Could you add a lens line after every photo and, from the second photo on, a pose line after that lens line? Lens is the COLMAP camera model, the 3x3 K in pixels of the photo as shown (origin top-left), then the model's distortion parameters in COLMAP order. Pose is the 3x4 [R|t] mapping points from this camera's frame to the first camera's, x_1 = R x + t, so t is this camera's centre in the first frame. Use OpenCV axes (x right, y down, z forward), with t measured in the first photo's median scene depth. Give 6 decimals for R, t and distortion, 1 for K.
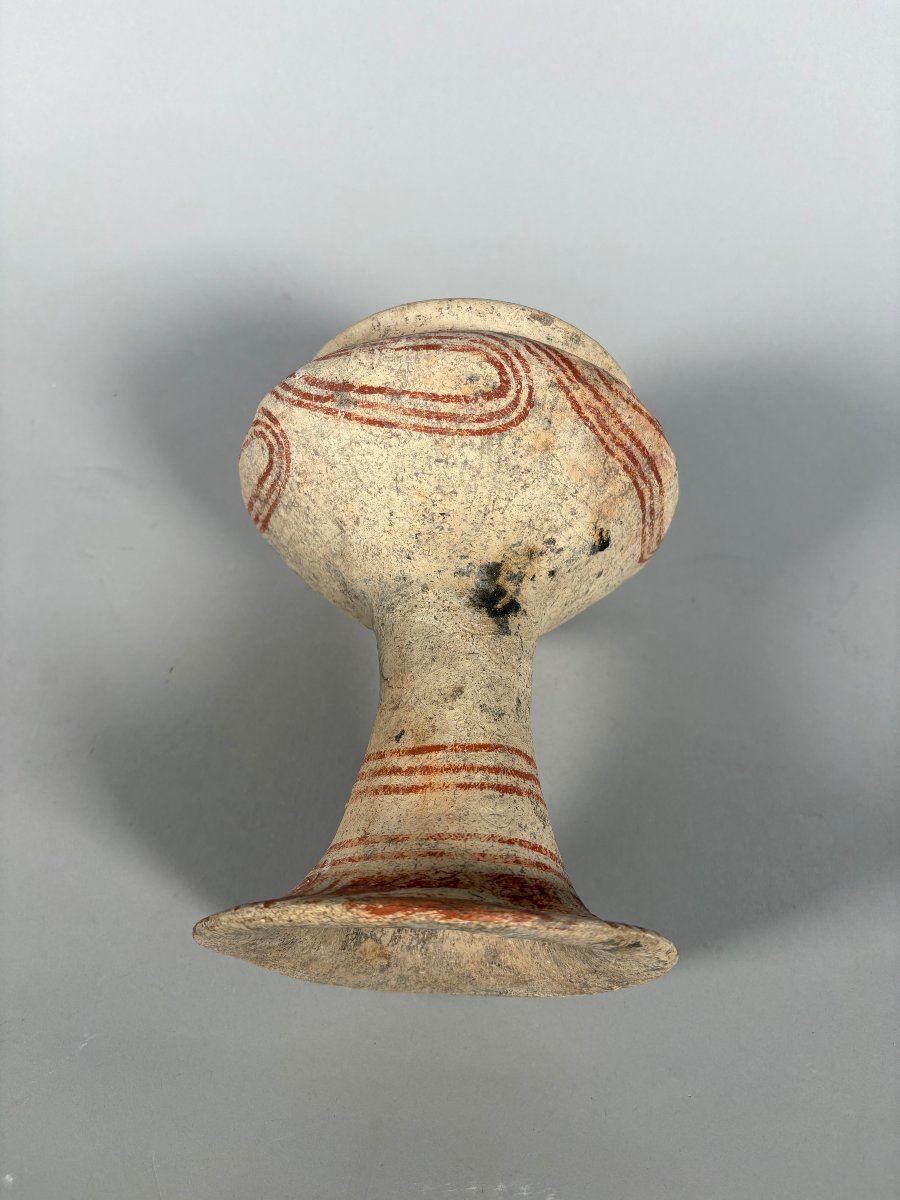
lens RADIAL K [[938.6, 0, 451.3], [0, 938.6, 606.8], [0, 0, 1]] dist [0.042704, -0.005261]
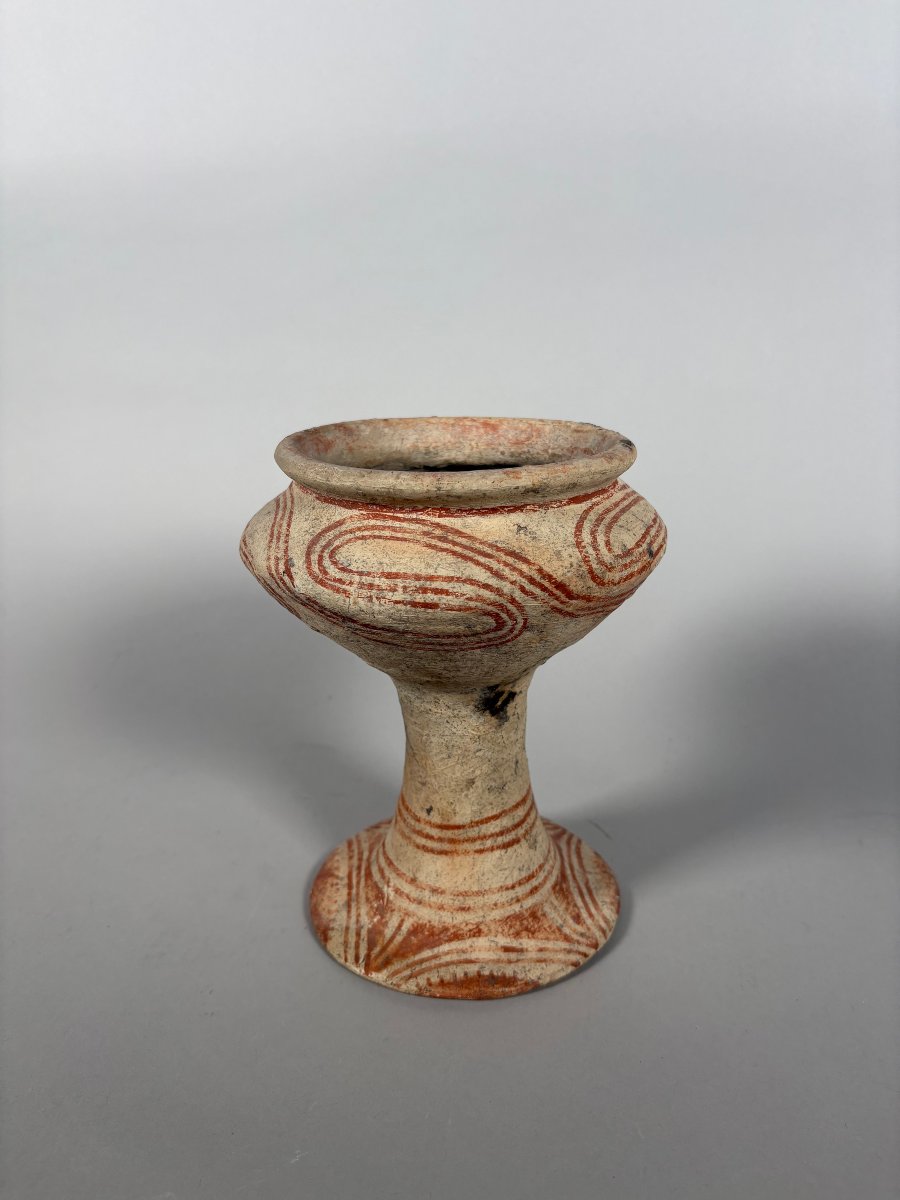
lens RADIAL K [[938.6, 0, 451.3], [0, 938.6, 606.8], [0, 0, 1]] dist [0.042704, -0.005261]
pose [[0.997180, -0.073088, -0.017022, 0.020079], [0.060109, 0.642113, 0.764250, -1.040383], [-0.044928, -0.763118, 0.644696, 0.332628]]
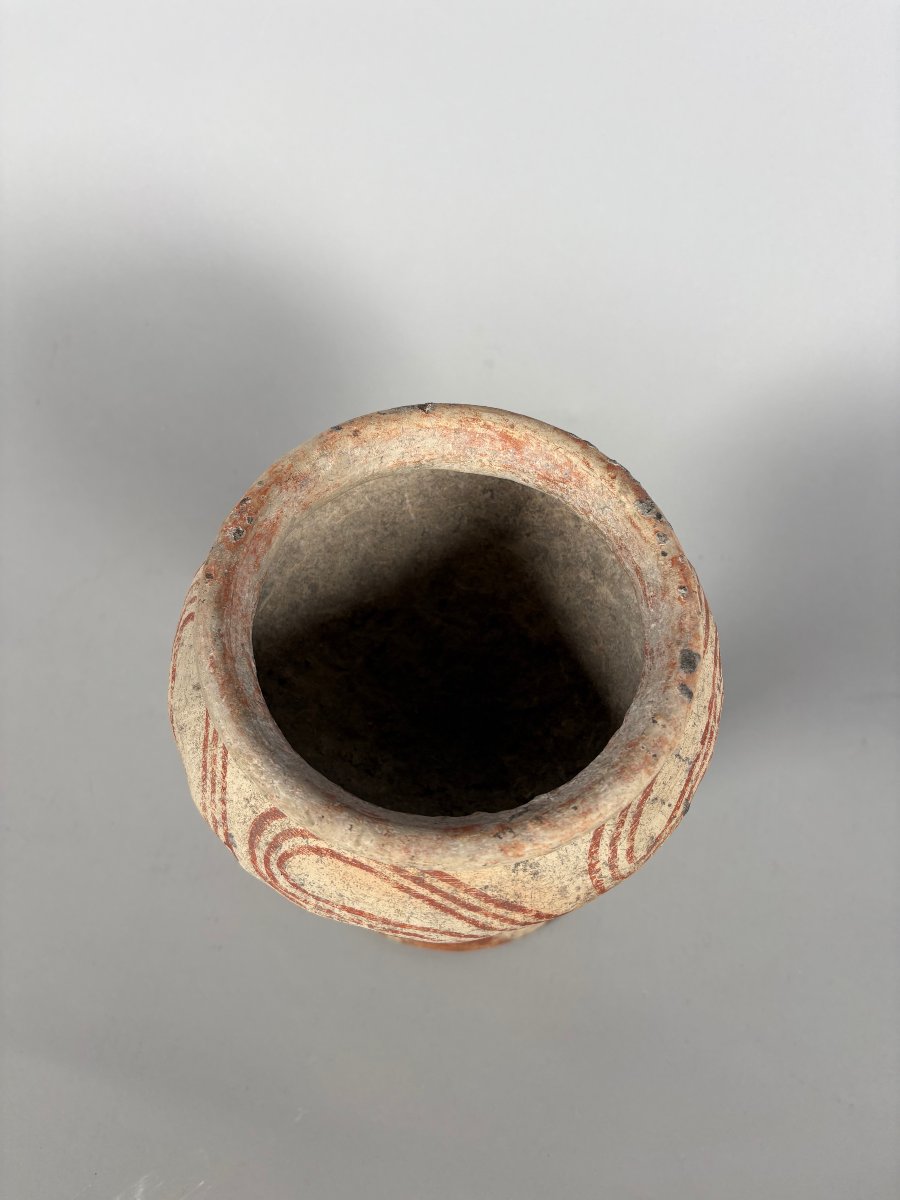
lens RADIAL K [[940.6, 0, 456.8], [0, 940.6, 581.1], [0, 0, 1]] dist [0.000006, -0.001401]
pose [[0.997750, 0.008467, -0.066504, 0.083330], [0.066860, -0.052901, 0.996359, -1.094399], [0.004918, -0.998564, -0.053348, 1.350239]]
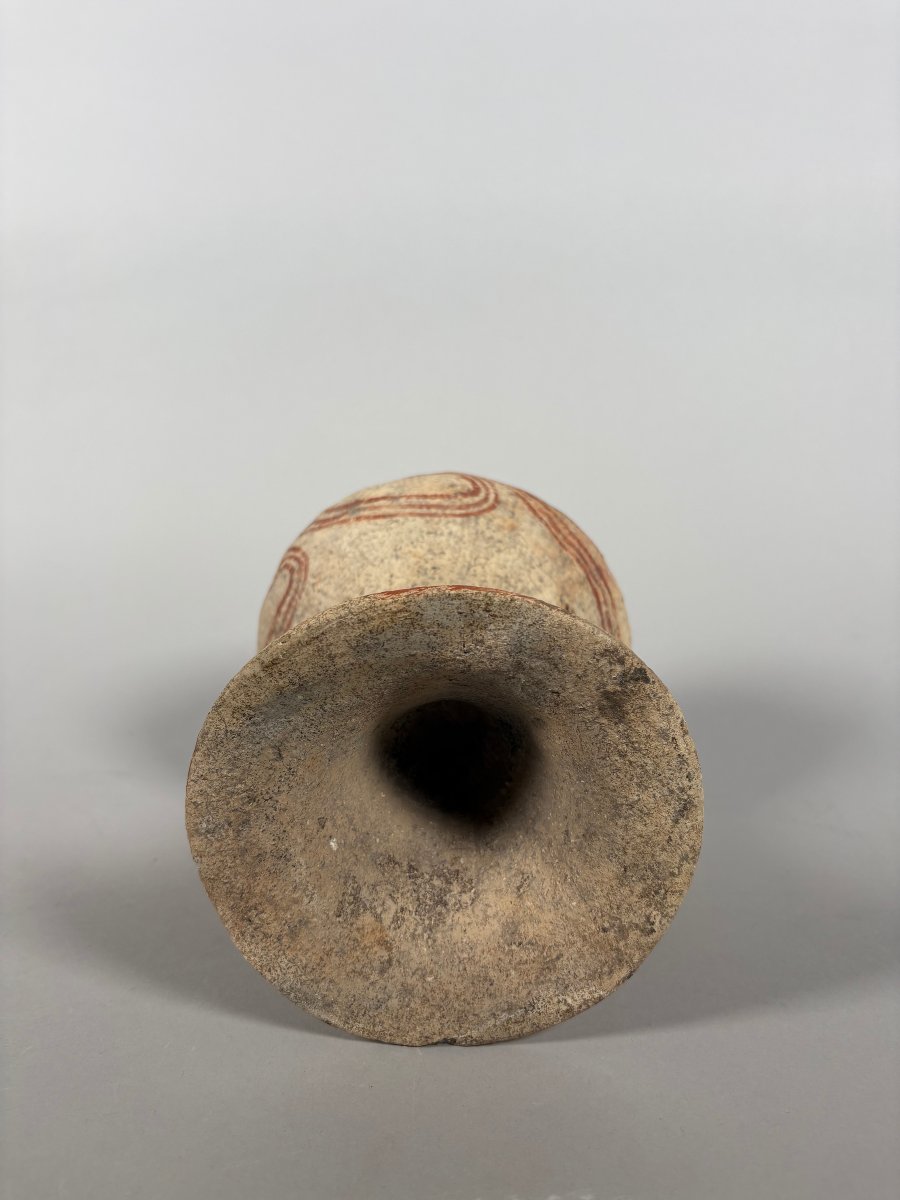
lens RADIAL K [[938.6, 0, 451.3], [0, 938.6, 606.8], [0, 0, 1]] dist [0.042704, -0.005261]
pose [[0.998518, -0.024990, 0.048349, -0.047615], [0.052434, 0.679839, -0.731485, 0.841973], [-0.014590, 0.732936, 0.680141, 0.207646]]
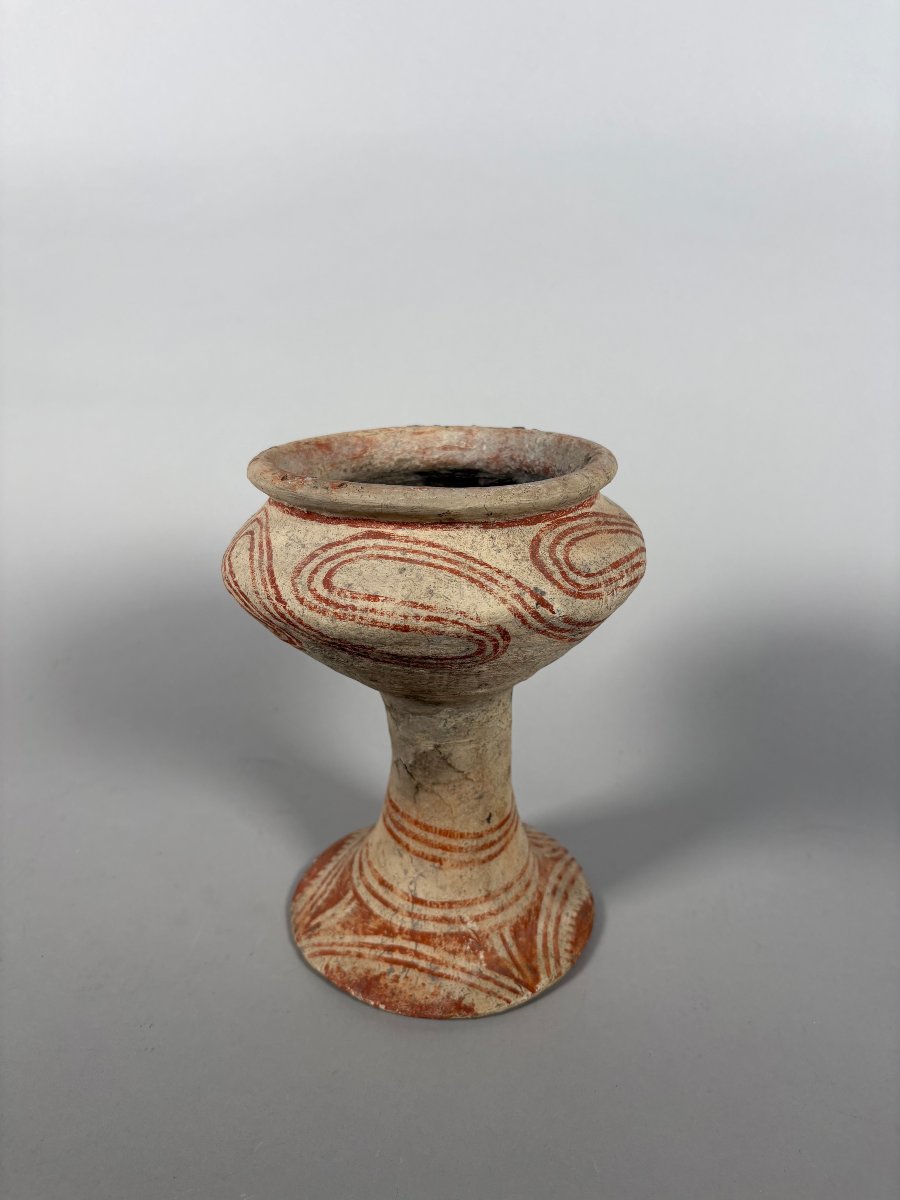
lens RADIAL K [[938.6, 0, 451.3], [0, 938.6, 606.8], [0, 0, 1]] dist [0.042704, -0.005261]
pose [[0.363706, -0.378544, 0.851130, -1.069409], [-0.441302, 0.734644, 0.515315, -0.731069], [-0.820347, -0.563029, 0.100142, 1.034696]]
